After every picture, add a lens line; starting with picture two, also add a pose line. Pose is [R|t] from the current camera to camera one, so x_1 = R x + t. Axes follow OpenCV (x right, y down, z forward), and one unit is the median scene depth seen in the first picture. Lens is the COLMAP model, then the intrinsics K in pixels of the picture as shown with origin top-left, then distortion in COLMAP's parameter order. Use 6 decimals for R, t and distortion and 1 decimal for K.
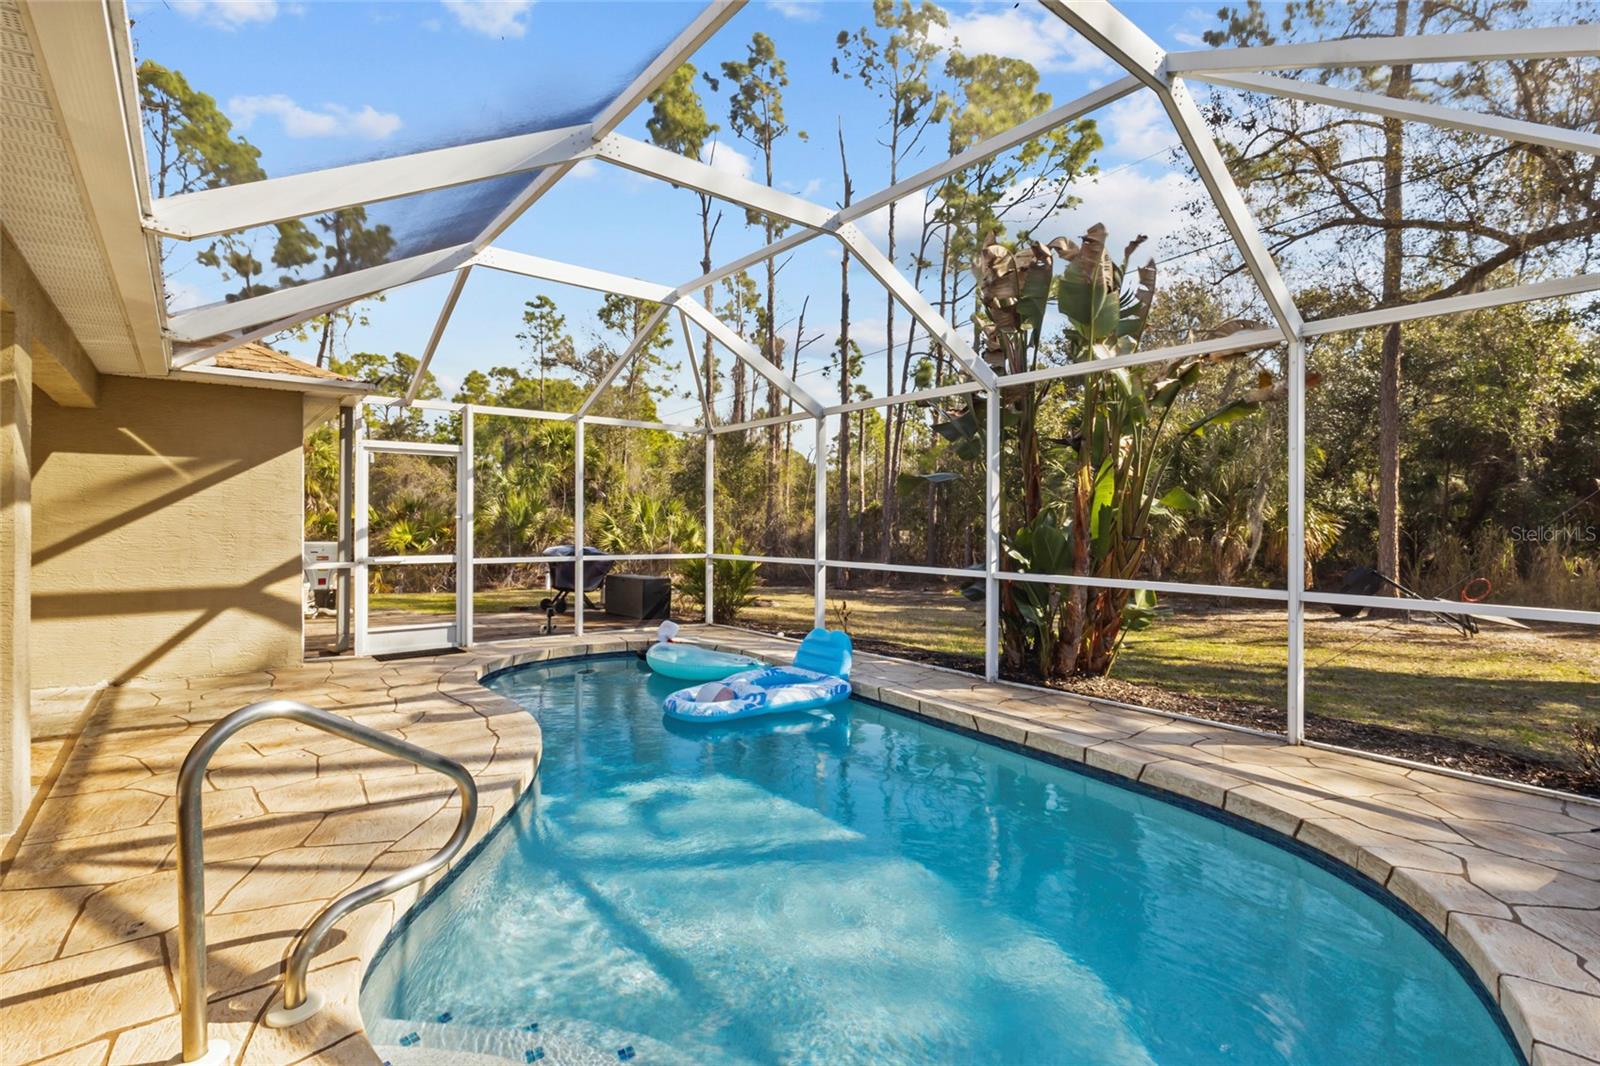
lens RADIAL K [[740.3, 0, 796.6], [0, 740.3, 529.9], [0, 0, 1]] dist [-0.000234, 0.000254]
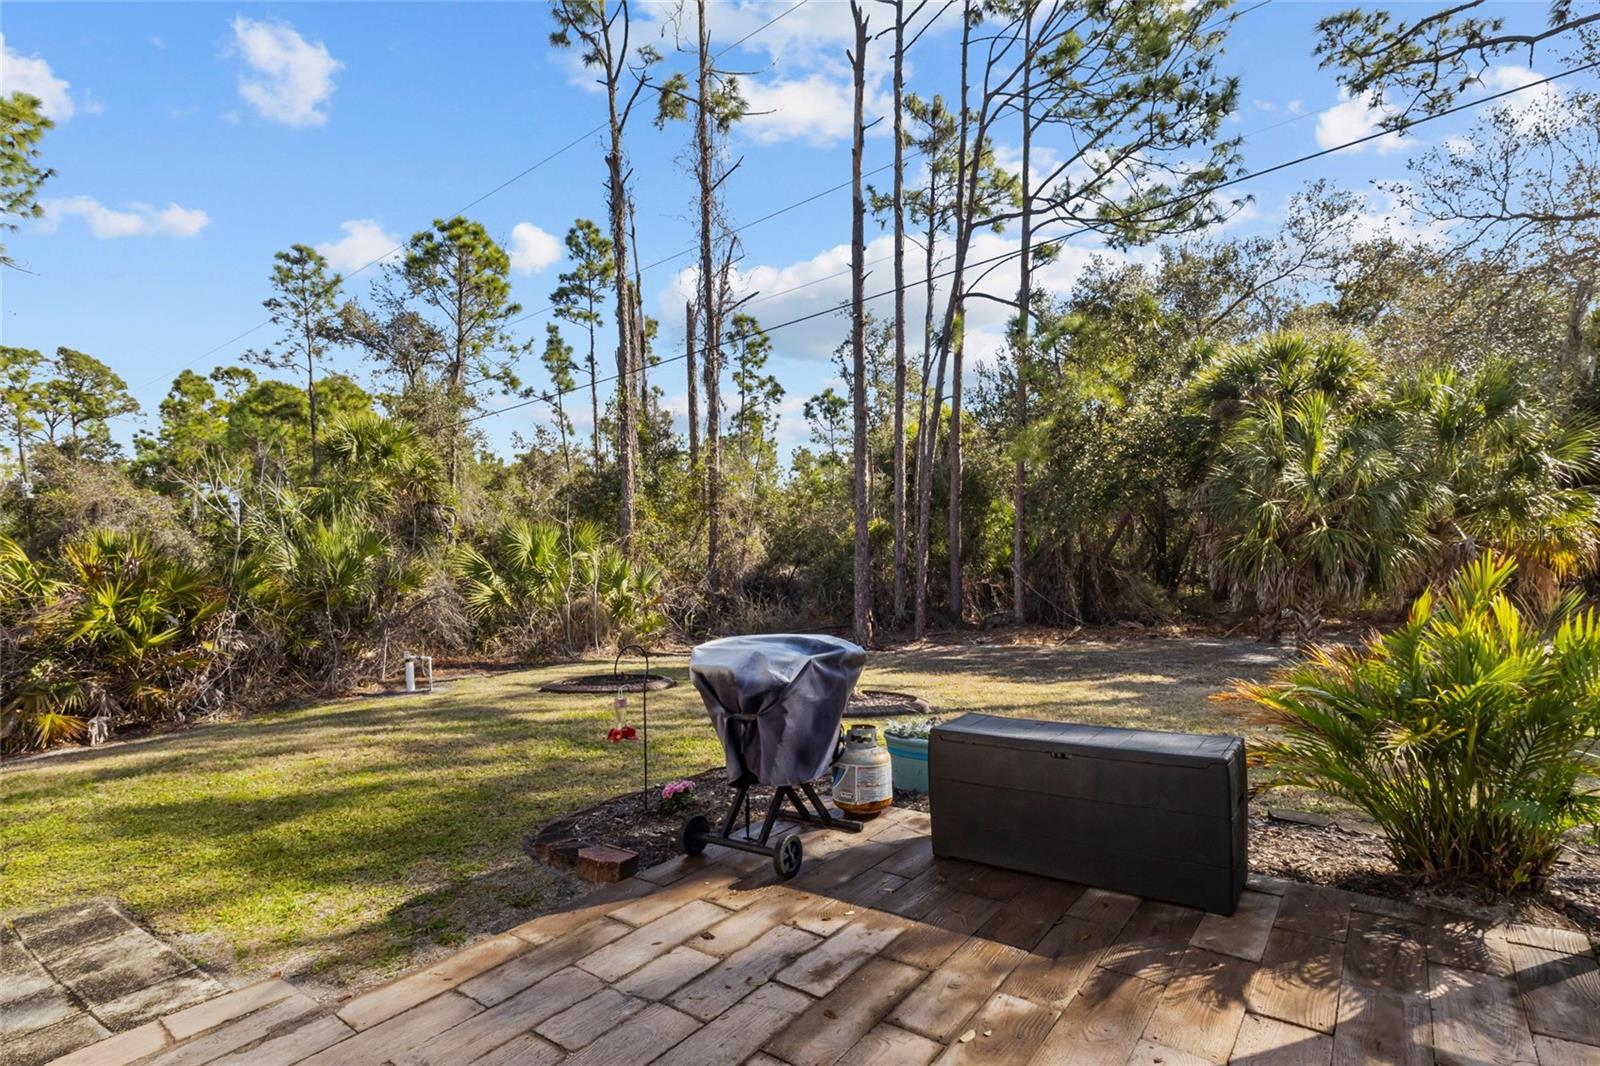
lens RADIAL K [[791.5, 0, 797.1], [0, 791.5, 591.2], [0, 0, 1]] dist [-0.002681, -0.000553]
pose [[0.969617, -0.053247, 0.238764, -0.088563], [0.044974, 0.998188, 0.039968, -0.002276], [-0.240460, -0.028015, 0.970255, 0.162364]]
